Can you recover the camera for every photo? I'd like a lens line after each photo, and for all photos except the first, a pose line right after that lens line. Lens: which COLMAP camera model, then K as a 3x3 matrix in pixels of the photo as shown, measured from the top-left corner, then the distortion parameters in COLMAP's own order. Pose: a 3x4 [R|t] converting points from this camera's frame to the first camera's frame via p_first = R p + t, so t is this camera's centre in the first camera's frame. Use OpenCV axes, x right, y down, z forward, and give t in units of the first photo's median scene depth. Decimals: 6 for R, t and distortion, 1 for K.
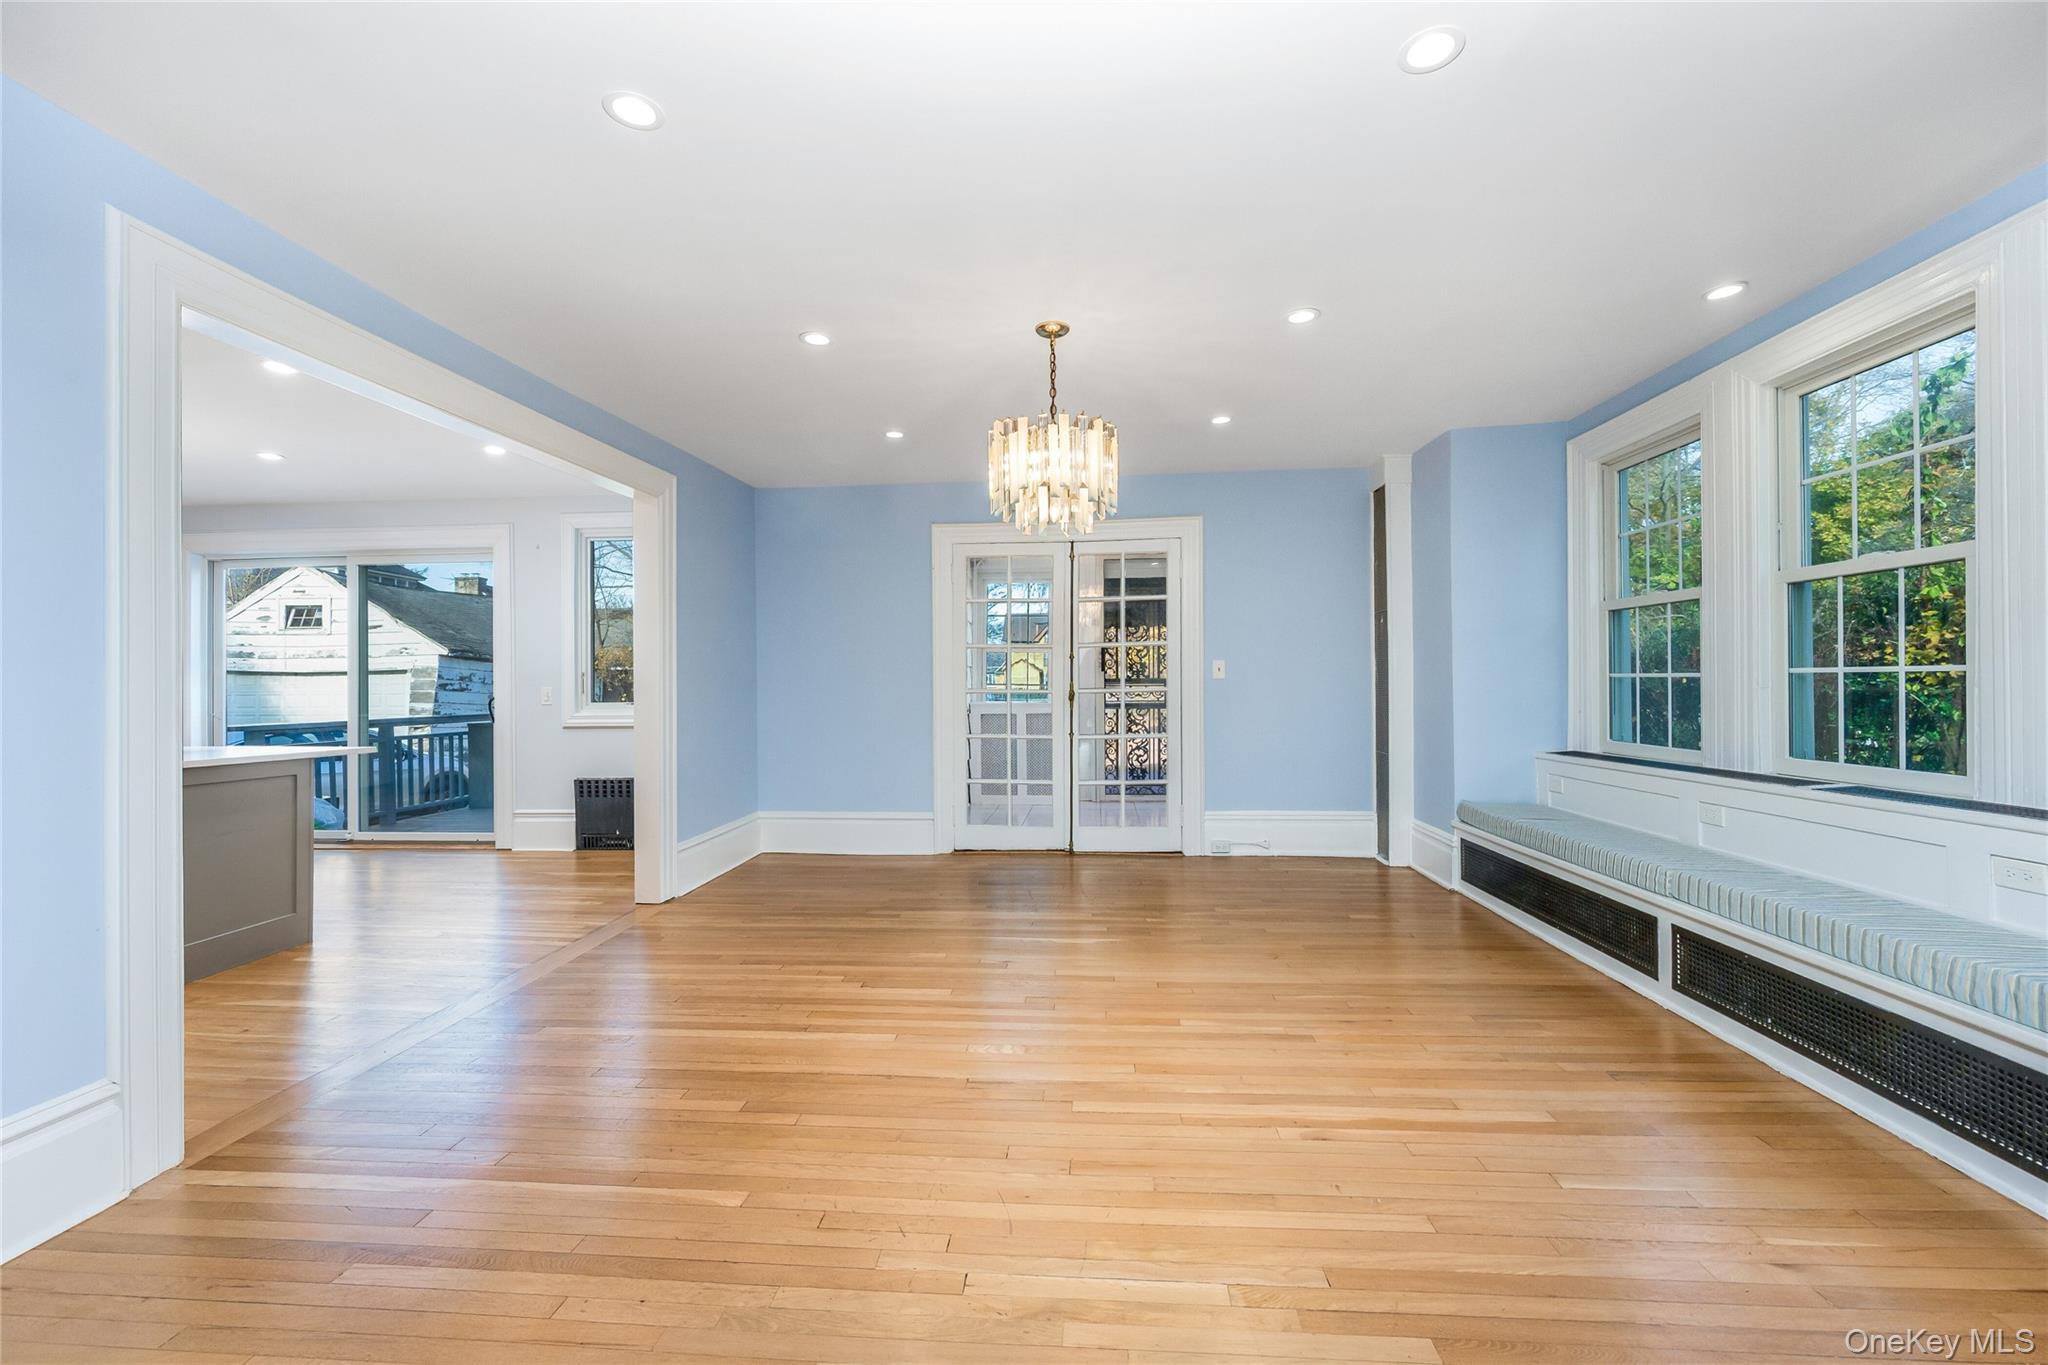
lens RADIAL K [[826.5, 0, 1024.4], [0, 826.5, 677.1], [0, 0, 1]] dist [-0.000853, 0.000029]
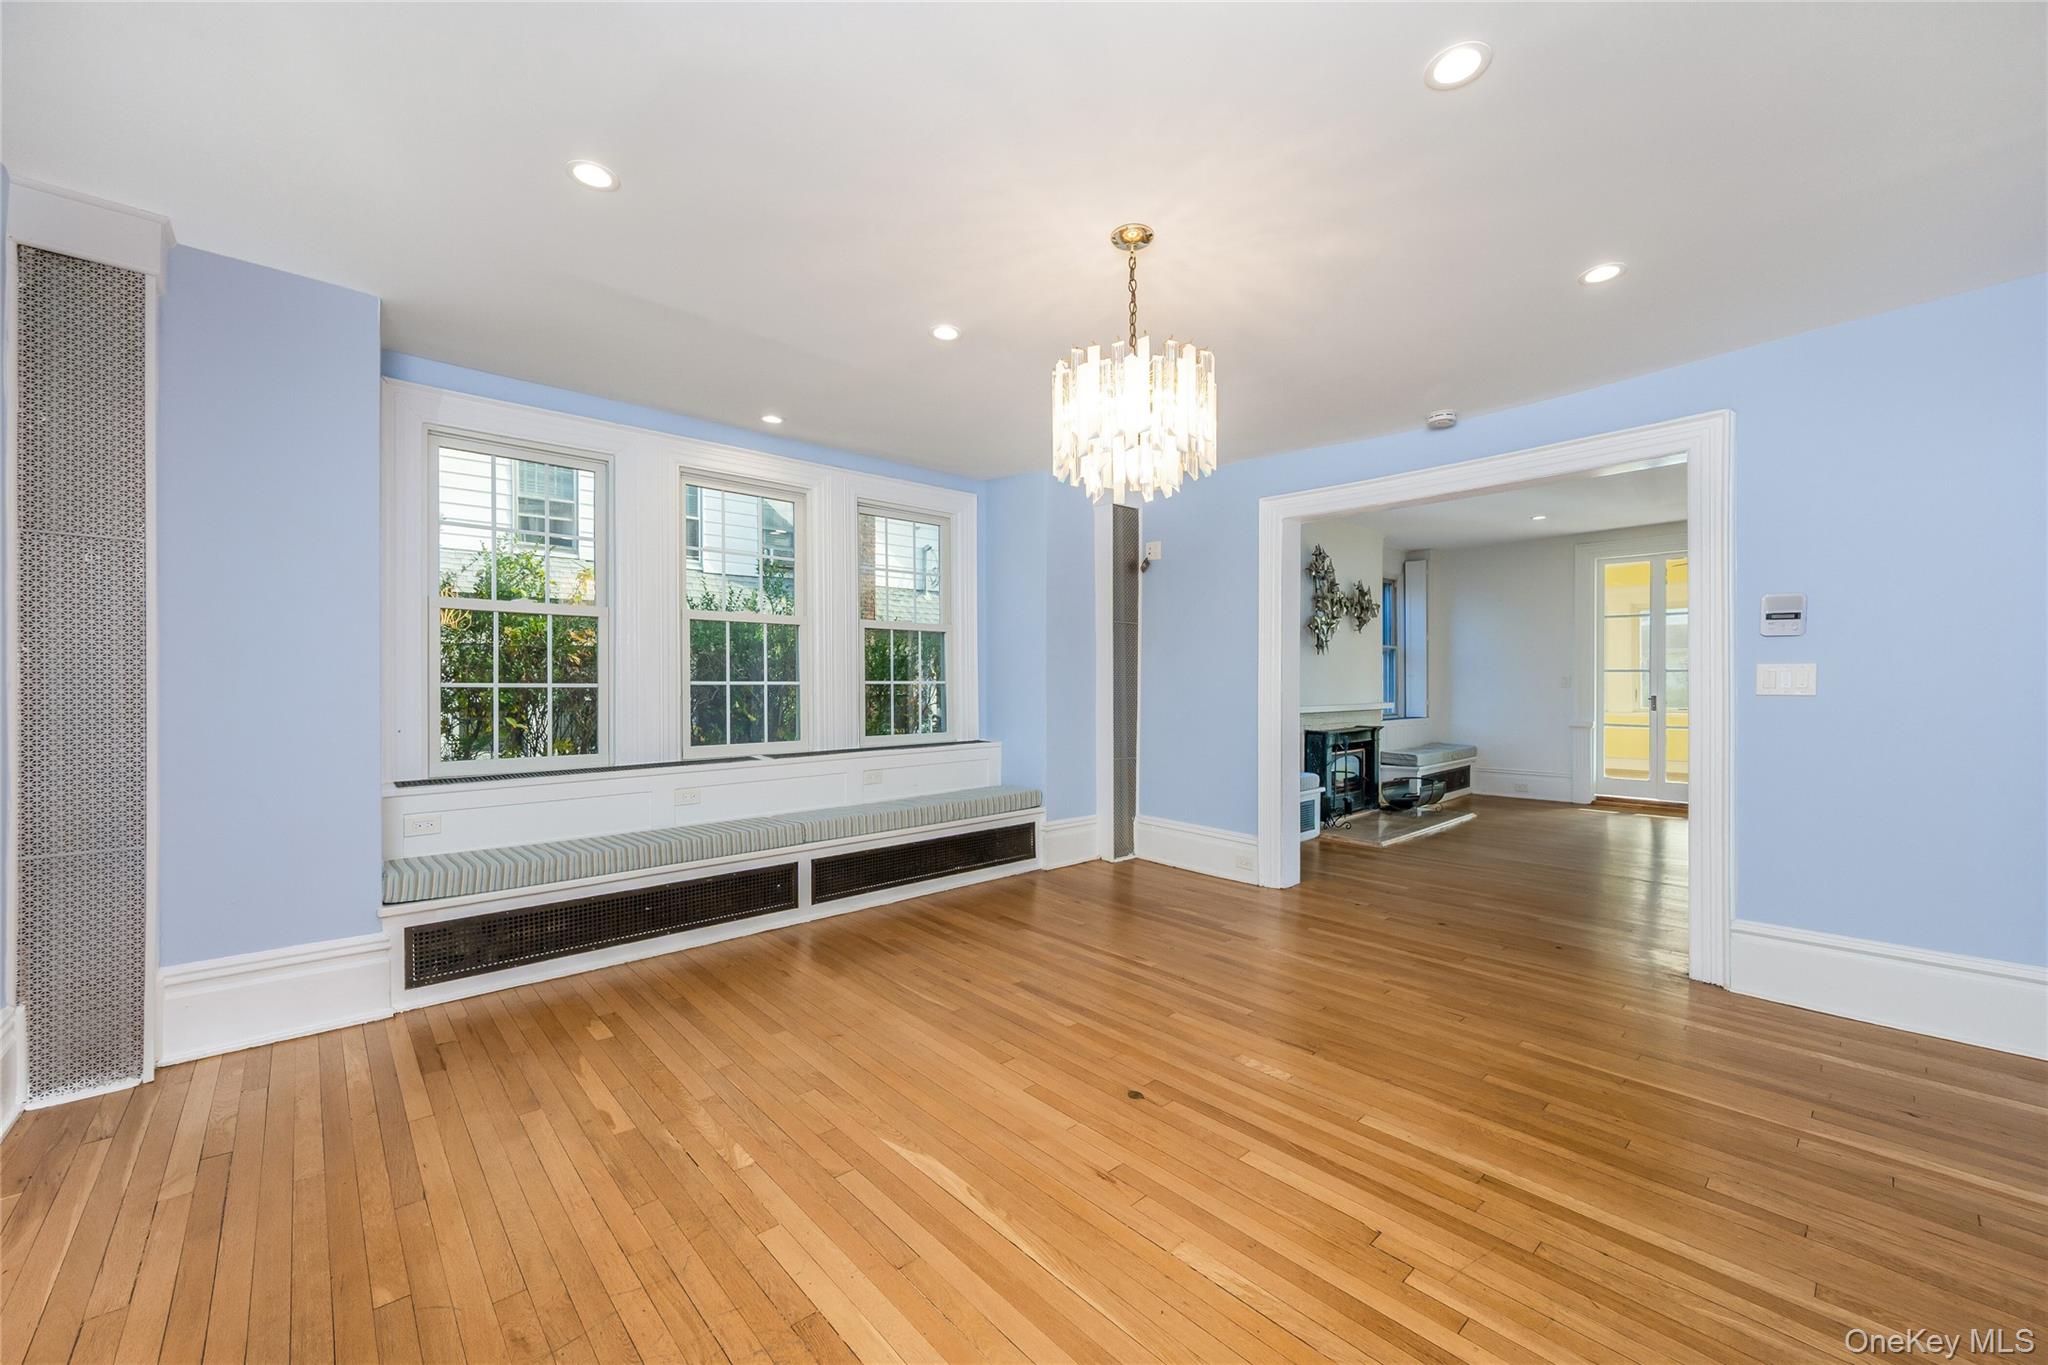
lens RADIAL K [[801.5, 0, 1024.0], [0, 801.5, 682.5], [0, 0, 1]] dist [0.001181, 0.000139]
pose [[-0.736945, 0.010210, 0.675875, -0.444247], [0.003443, 0.999930, -0.011351, 0.003629], [-0.675944, -0.006038, -0.736929, 1.781643]]
